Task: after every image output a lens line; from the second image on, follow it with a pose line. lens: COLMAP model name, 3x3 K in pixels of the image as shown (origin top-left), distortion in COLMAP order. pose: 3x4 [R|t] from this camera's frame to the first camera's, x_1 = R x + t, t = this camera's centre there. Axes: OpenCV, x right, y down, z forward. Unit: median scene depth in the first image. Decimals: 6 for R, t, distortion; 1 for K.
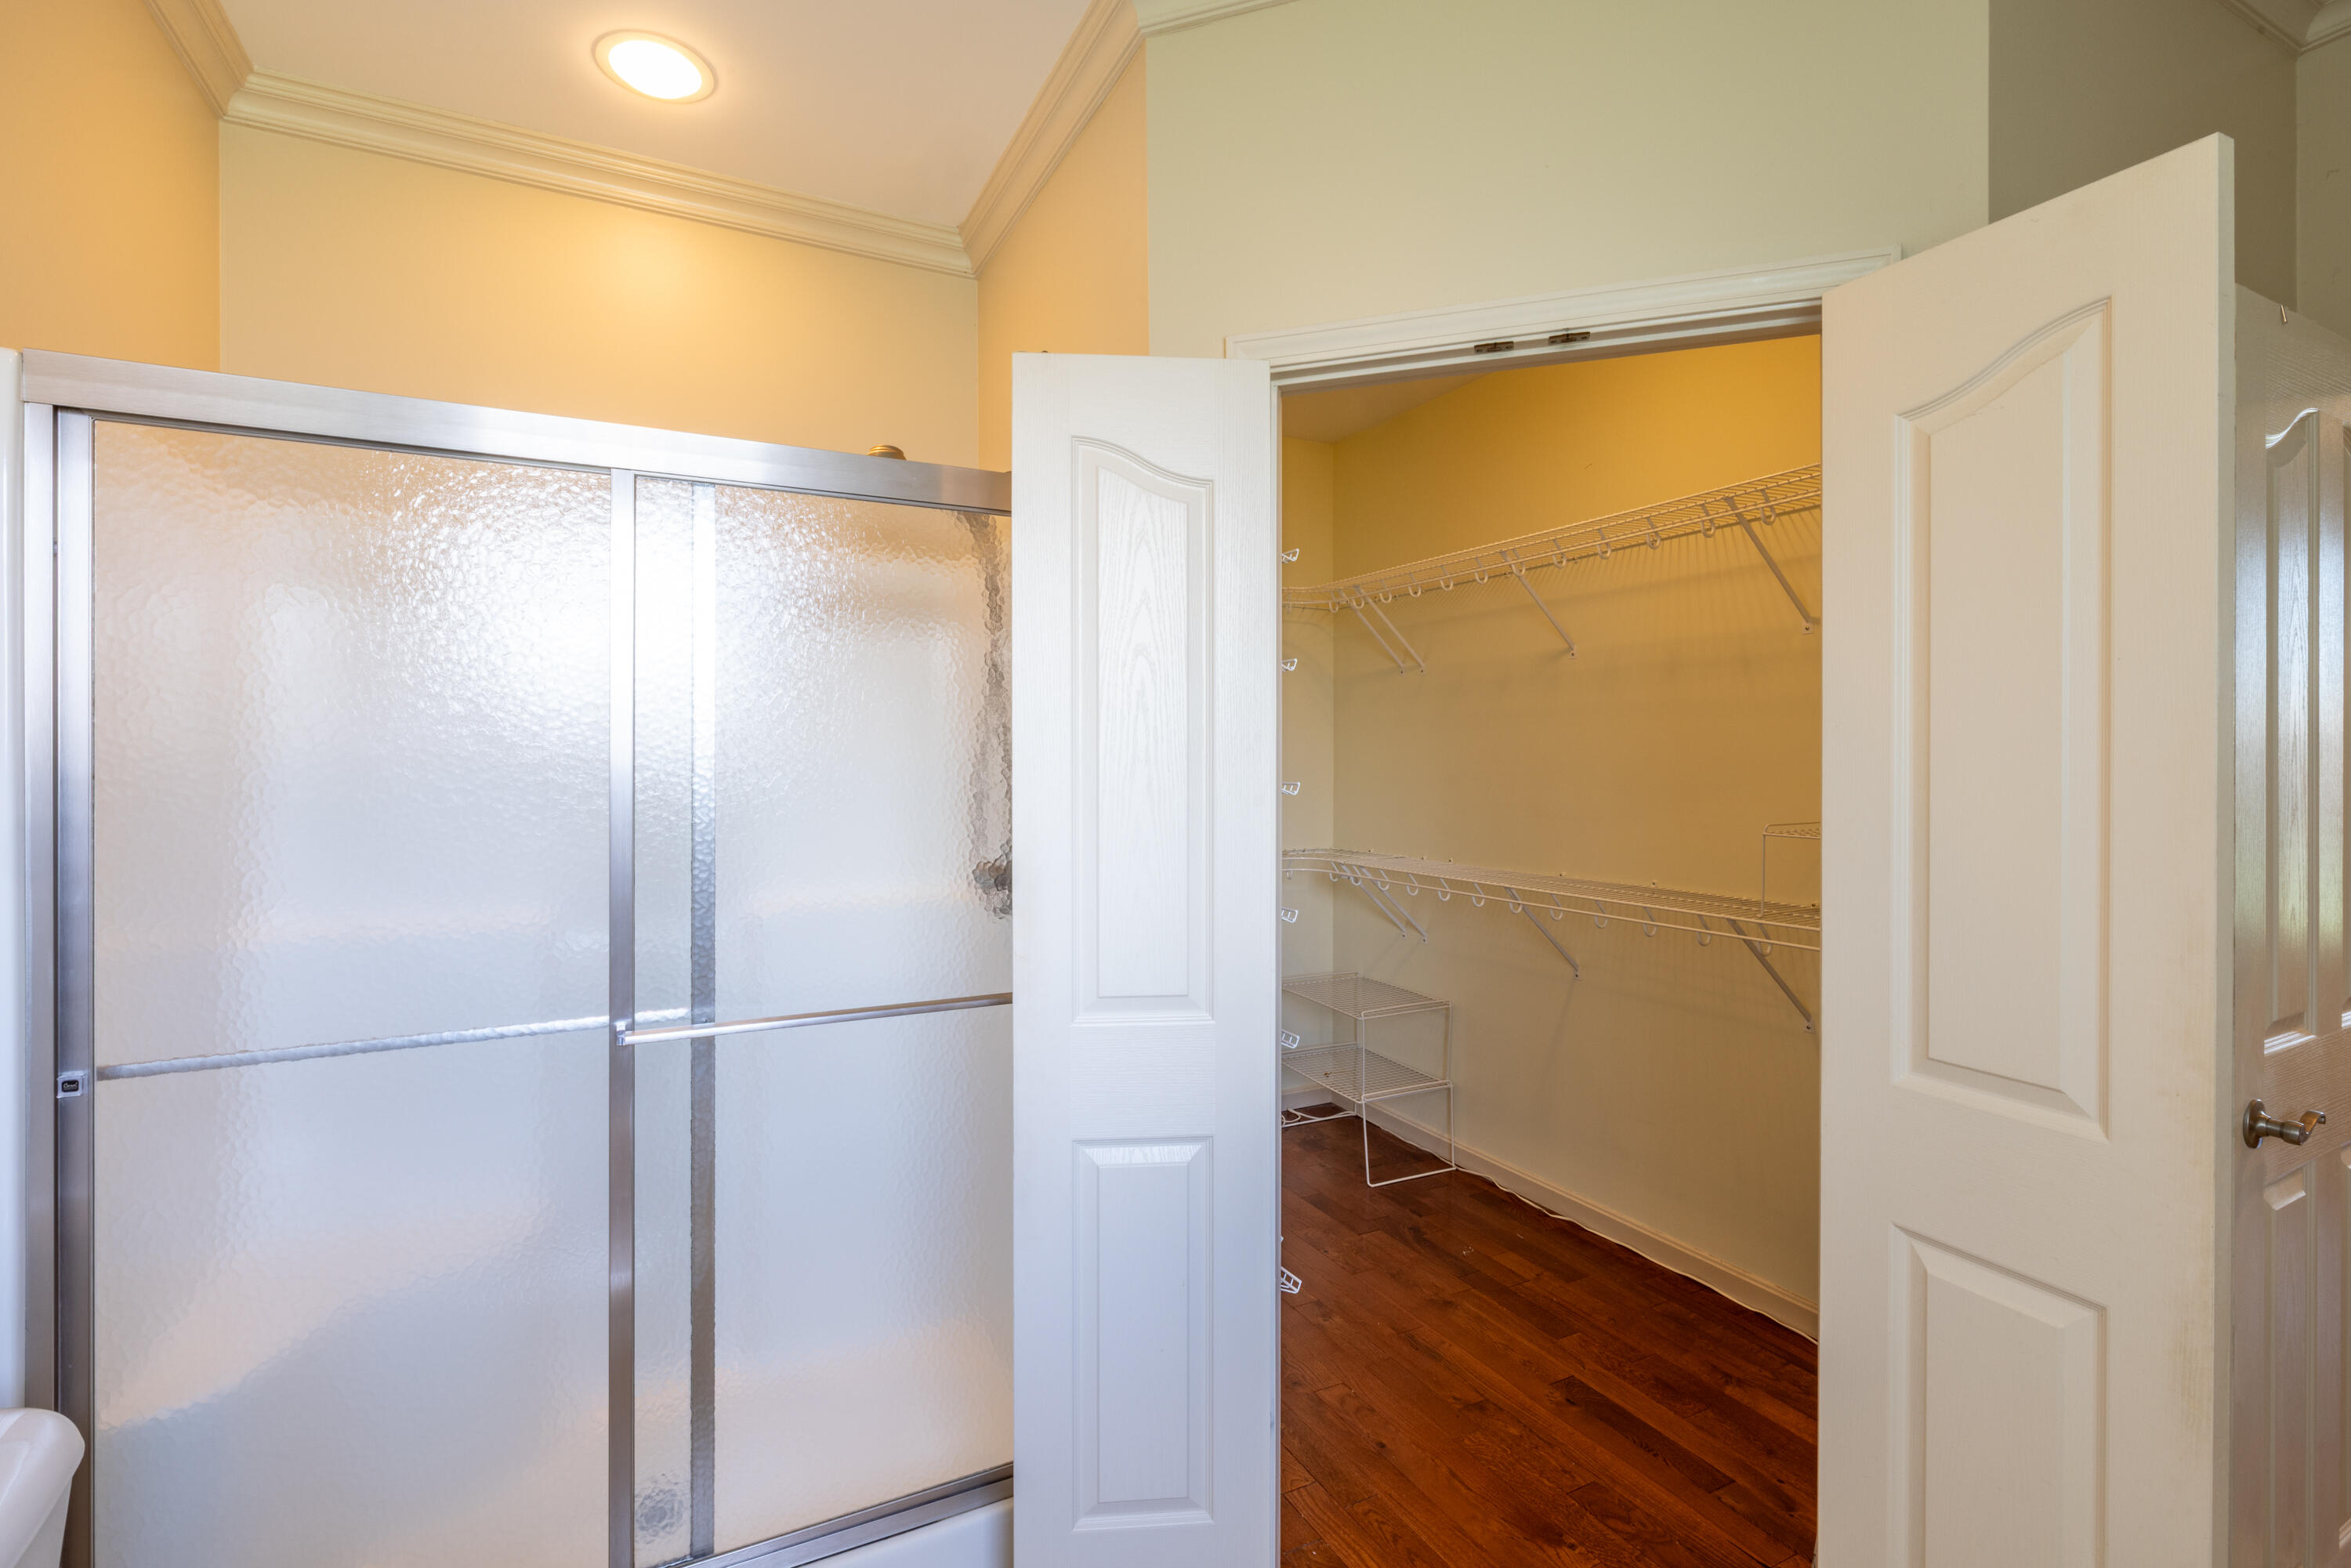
lens RADIAL K [[1030.9, 0, 1183.9], [0, 1030.9, 764.8], [0, 0, 1]] dist [-0.002158, 0.000062]
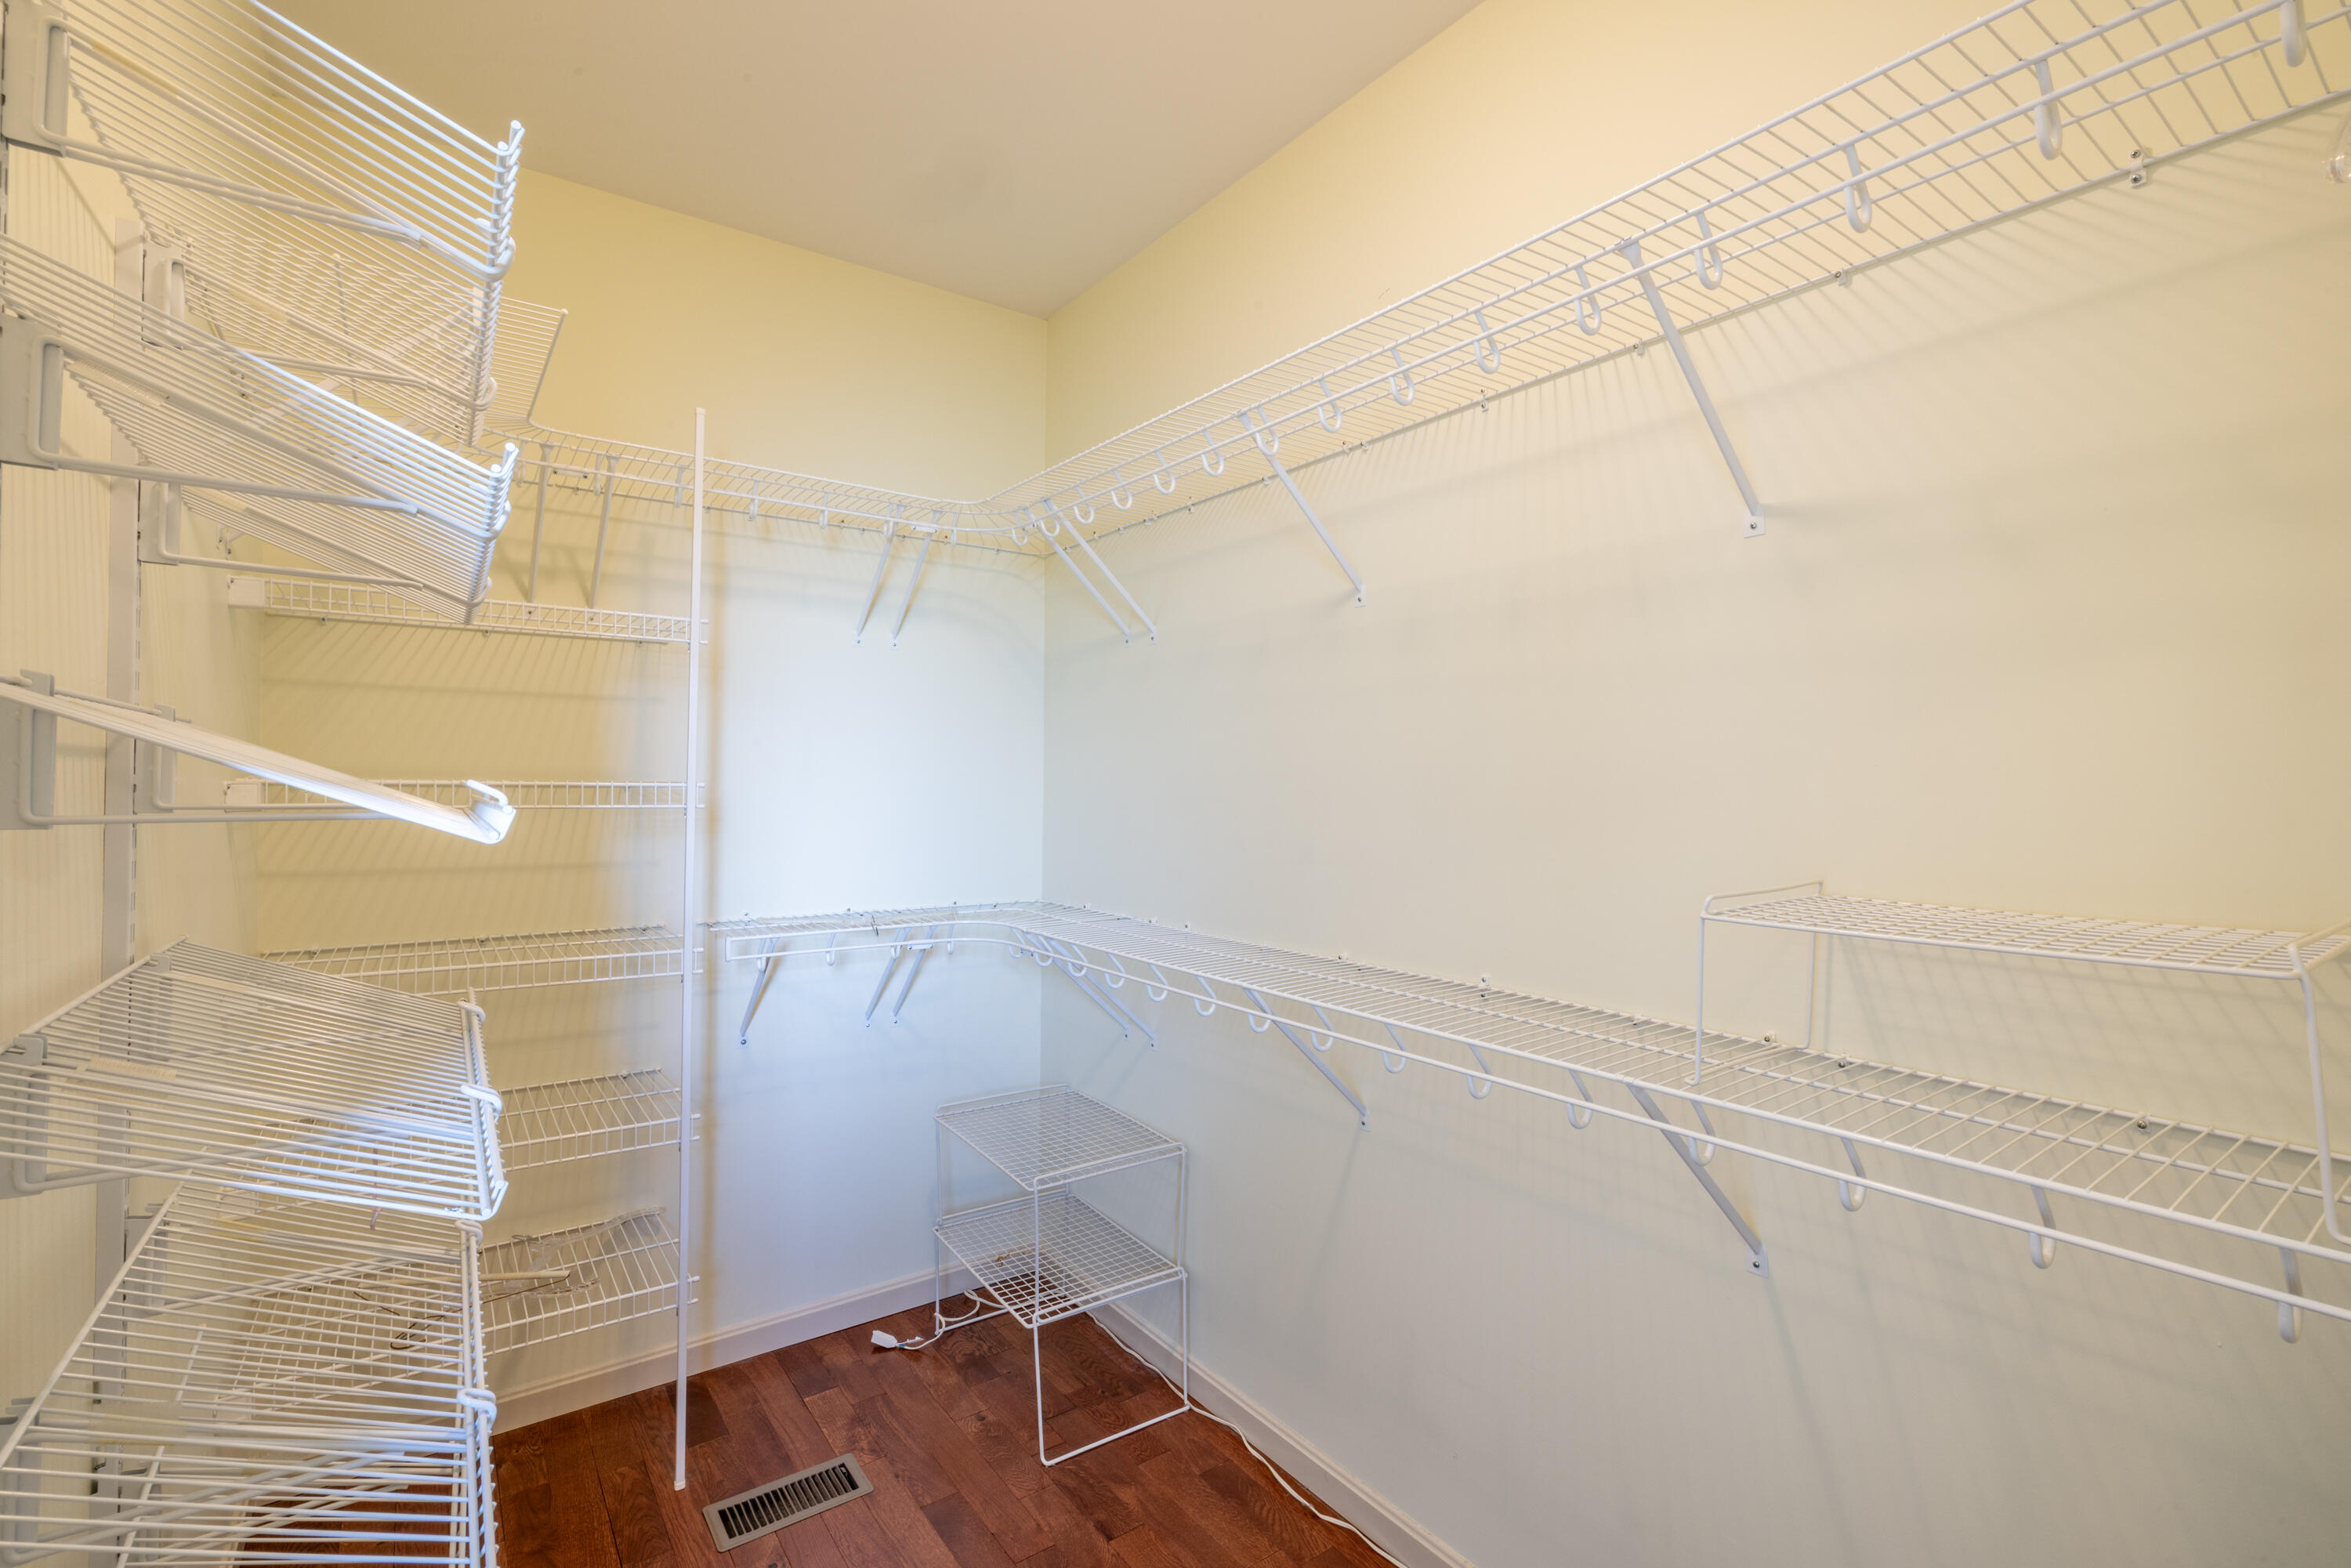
lens RADIAL K [[1030.9, 0, 1183.9], [0, 1030.9, 764.8], [0, 0, 1]] dist [-0.002158, 0.000062]
pose [[0.988548, 0.011593, 0.150461, 0.168708], [-0.007970, 0.999664, -0.024658, 0.007574], [-0.150696, 0.023176, 0.988308, 0.378301]]
